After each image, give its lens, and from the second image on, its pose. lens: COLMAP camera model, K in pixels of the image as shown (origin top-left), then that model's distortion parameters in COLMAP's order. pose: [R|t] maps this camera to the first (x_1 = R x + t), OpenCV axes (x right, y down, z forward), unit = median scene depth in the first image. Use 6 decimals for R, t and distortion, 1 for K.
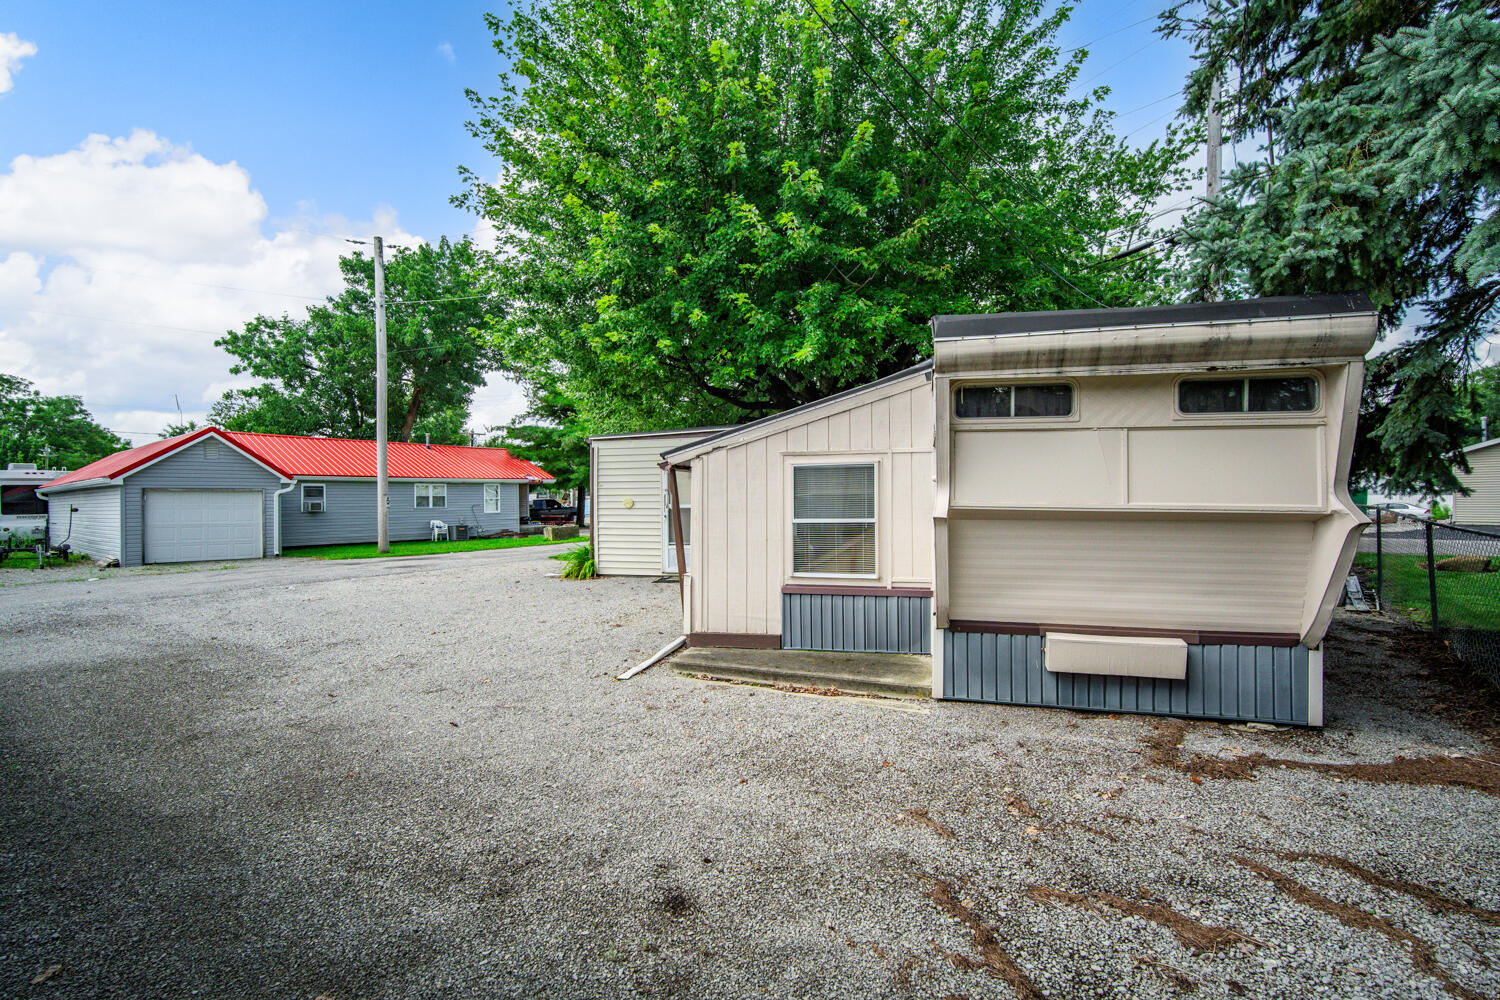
lens RADIAL K [[664.6, 0, 750.0], [0, 664.6, 500.0], [0, 0, 1]] dist [-0.005939, 0.000825]
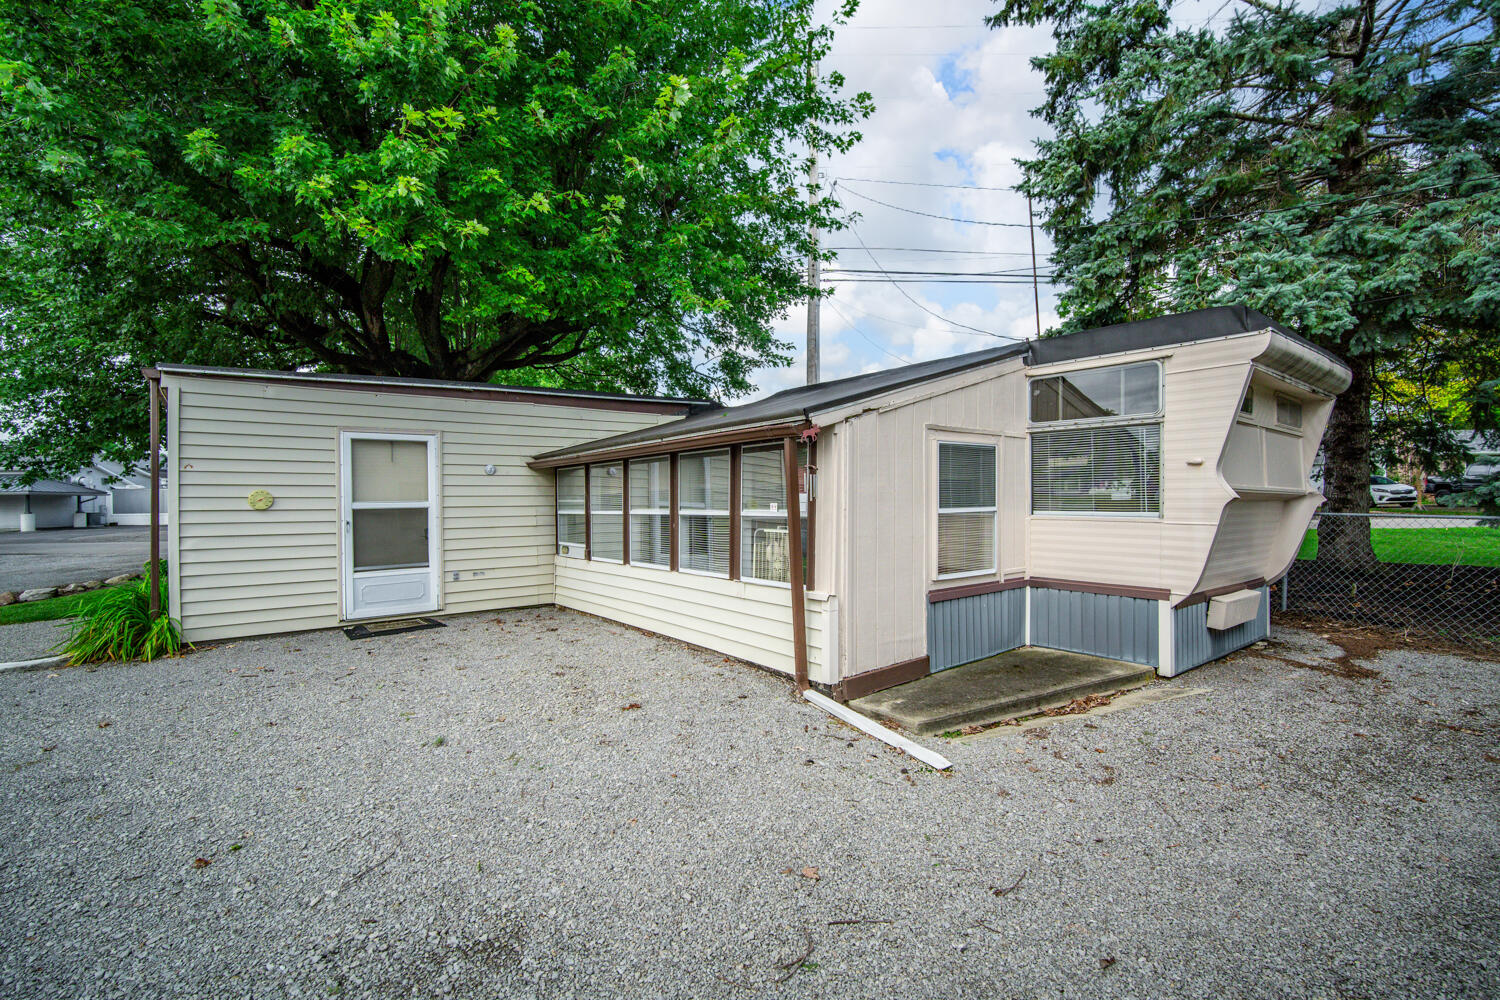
lens RADIAL K [[664.6, 0, 750.0], [0, 664.6, 500.0], [0, 0, 1]] dist [-0.005939, 0.000825]
pose [[0.598567, 0.004630, 0.801060, -0.724189], [0.007471, 0.999908, -0.011362, 0.026156], [-0.801038, 0.012785, 0.598477, 0.708790]]
